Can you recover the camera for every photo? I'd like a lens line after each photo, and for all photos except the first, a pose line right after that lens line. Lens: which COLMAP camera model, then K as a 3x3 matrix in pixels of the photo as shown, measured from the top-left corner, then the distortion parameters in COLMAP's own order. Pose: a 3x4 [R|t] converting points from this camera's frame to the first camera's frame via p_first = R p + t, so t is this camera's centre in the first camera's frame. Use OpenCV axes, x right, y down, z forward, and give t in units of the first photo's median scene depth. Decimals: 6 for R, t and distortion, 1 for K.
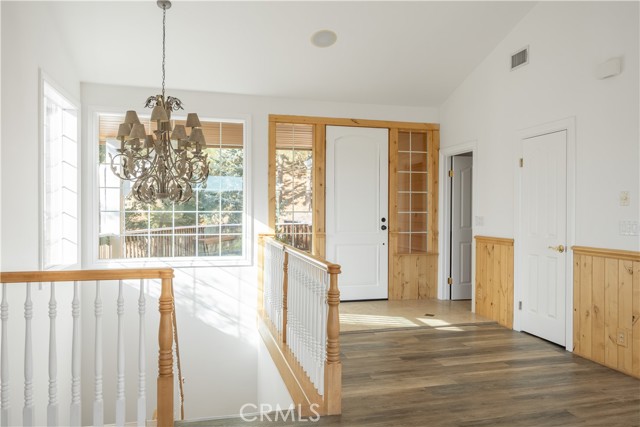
lens RADIAL K [[451.3, 0, 320.8], [0, 451.3, 209.3], [0, 0, 1]] dist [-0.000244, 0.000317]
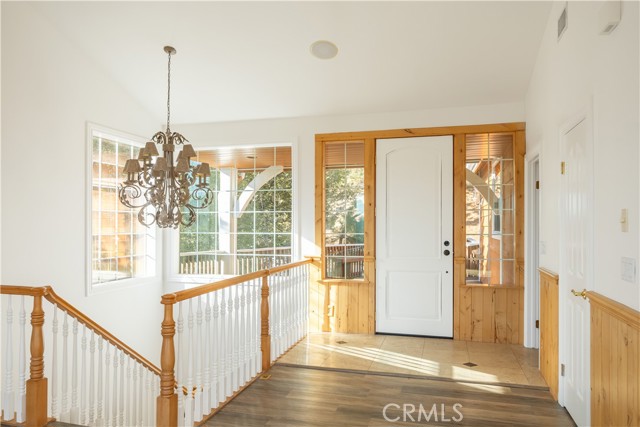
lens RADIAL K [[453.6, 0, 320.0], [0, 453.6, 213.5], [0, 0, 1]] dist [0.005548, 0.001896]
pose [[0.865068, -0.017235, -0.501358, 0.372734], [0.004201, 0.999623, -0.027115, -0.010655], [0.501637, 0.021350, 0.864815, 0.148077]]
